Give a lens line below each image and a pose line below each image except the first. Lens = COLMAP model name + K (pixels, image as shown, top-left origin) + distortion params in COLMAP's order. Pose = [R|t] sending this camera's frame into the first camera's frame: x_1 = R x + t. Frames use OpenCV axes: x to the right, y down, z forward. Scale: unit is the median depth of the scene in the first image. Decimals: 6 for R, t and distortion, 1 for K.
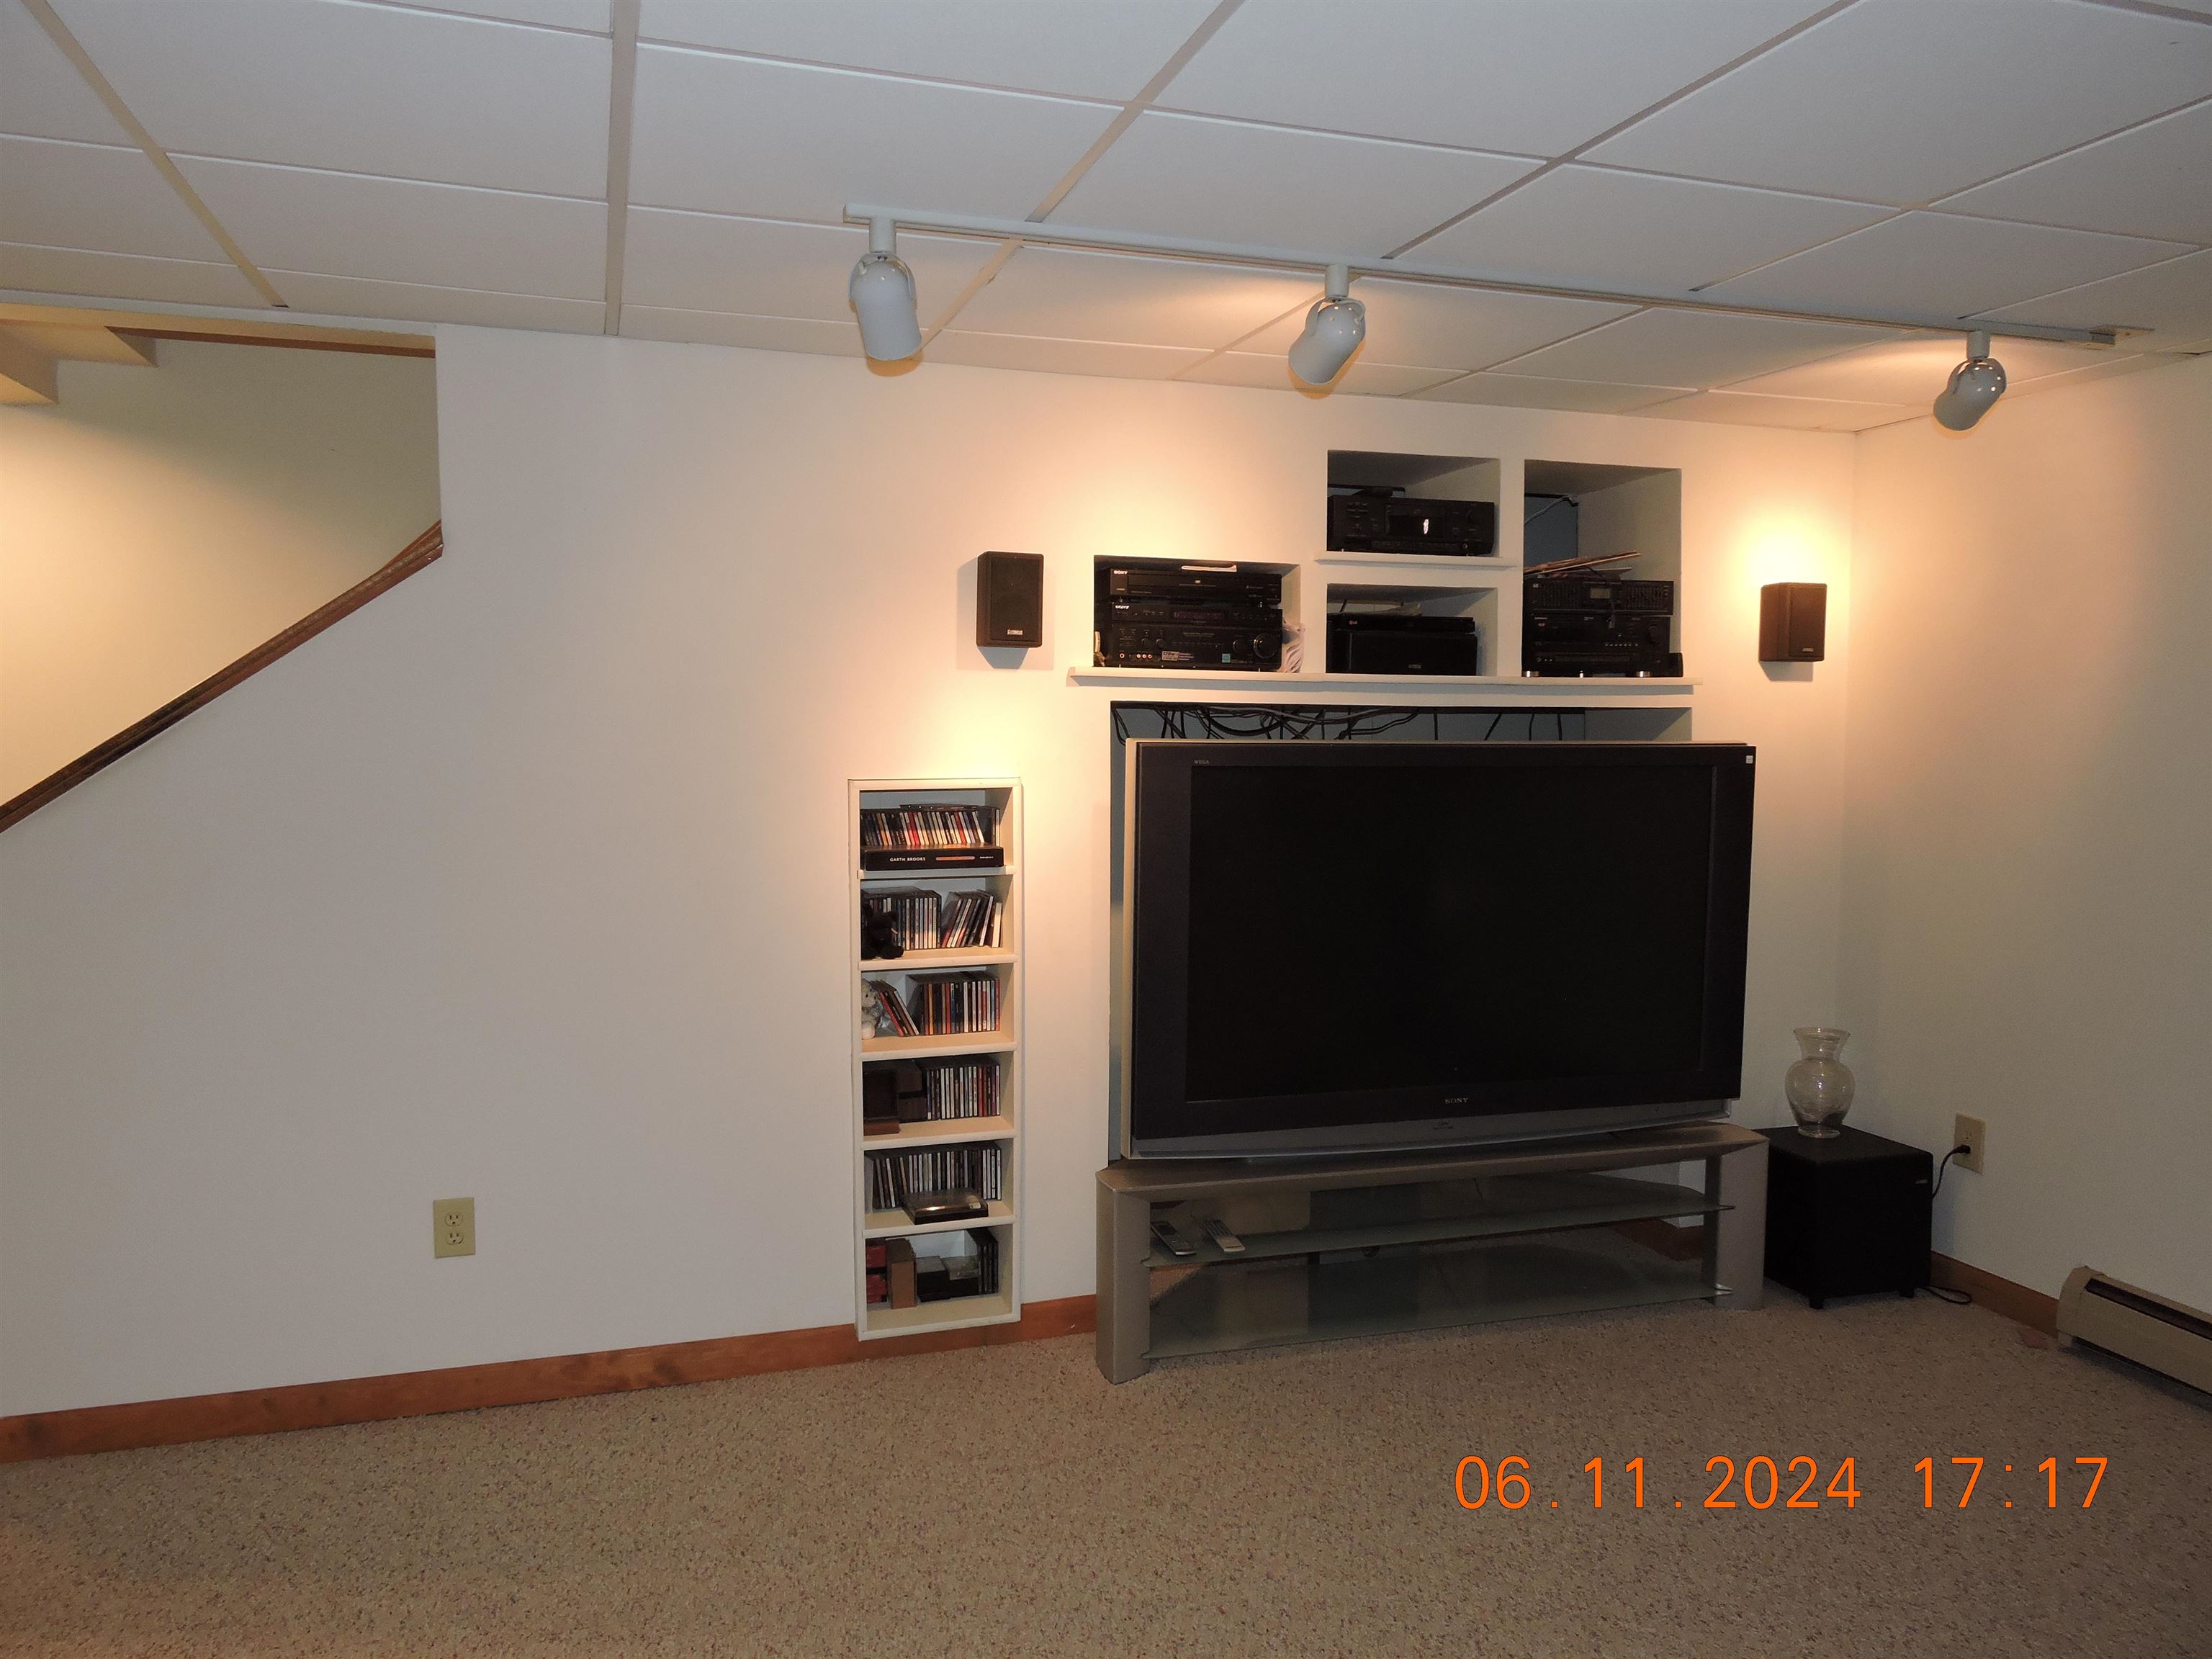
lens RADIAL K [[1573.7, 0, 1101.2], [0, 1573.7, 831.6], [0, 0, 1]] dist [-0.009222, -0.001310]
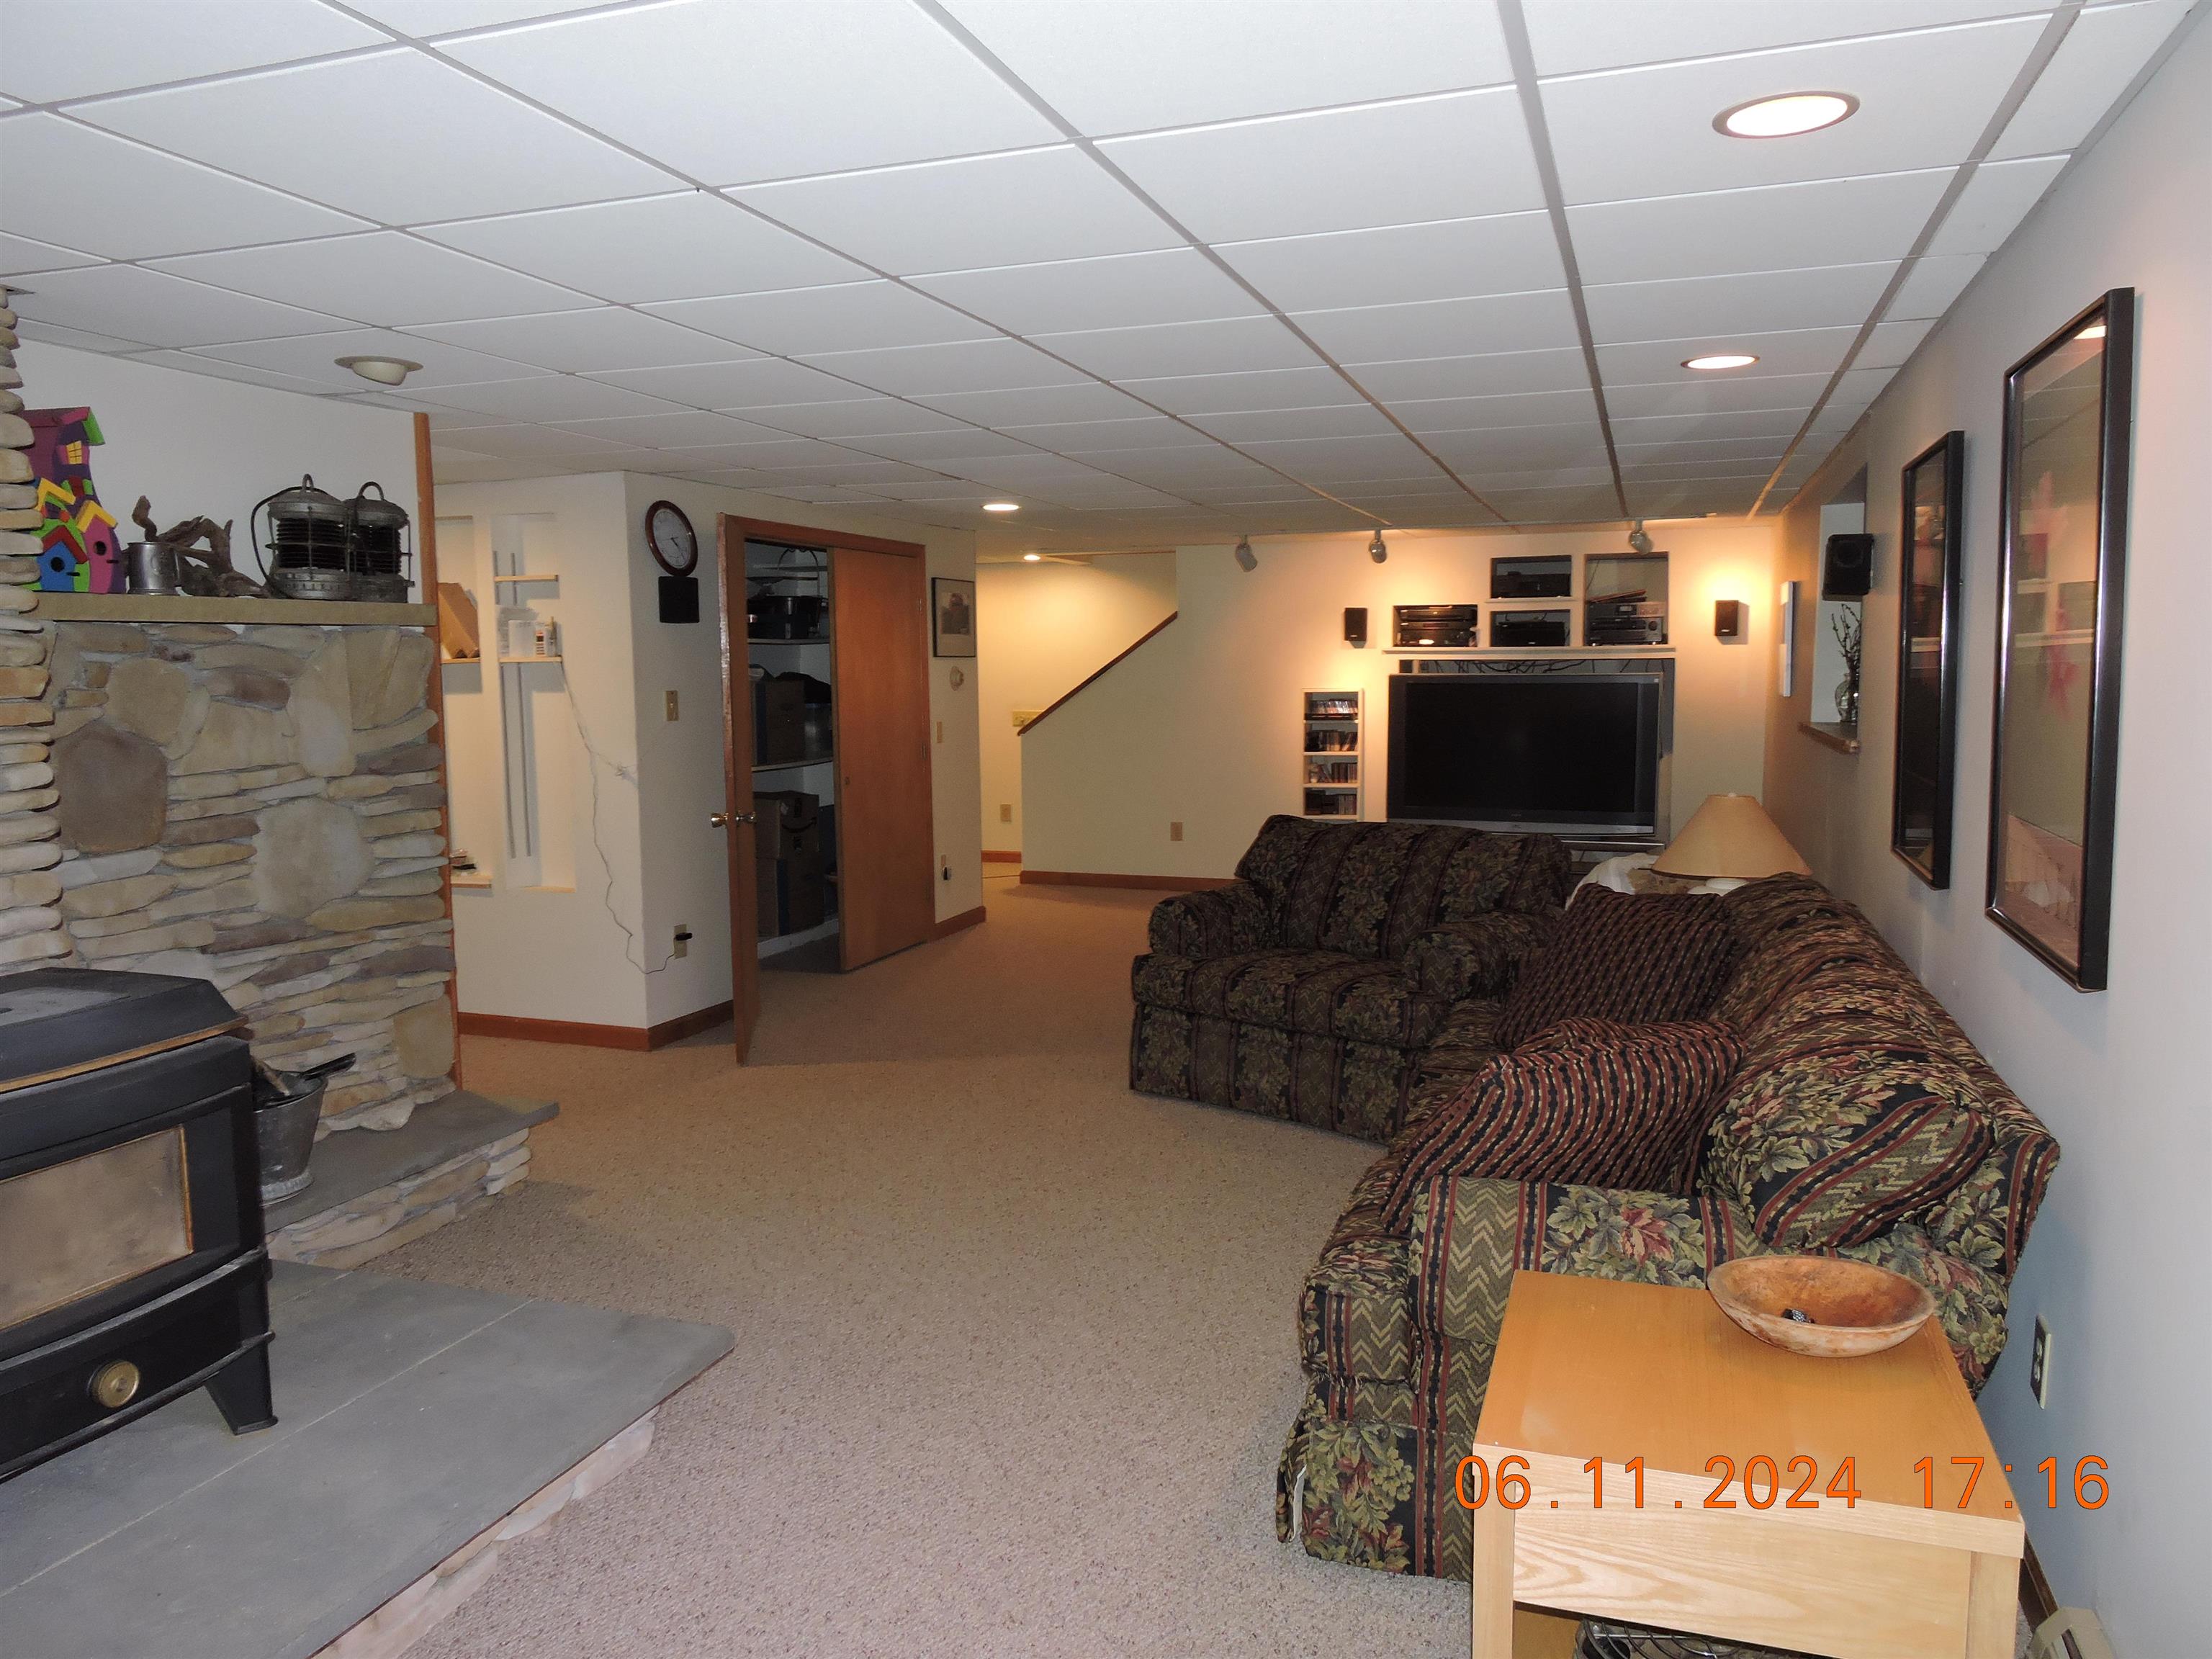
lens RADIAL K [[1573.7, 0, 1107.0], [0, 1573.7, 830.3], [0, 0, 1]] dist [-0.009222, -0.001310]
pose [[0.798097, 0.051443, -0.600328, 1.184910], [-0.031794, 0.998556, 0.043300, 0.102937], [0.601689, -0.015471, 0.798581, -1.384376]]
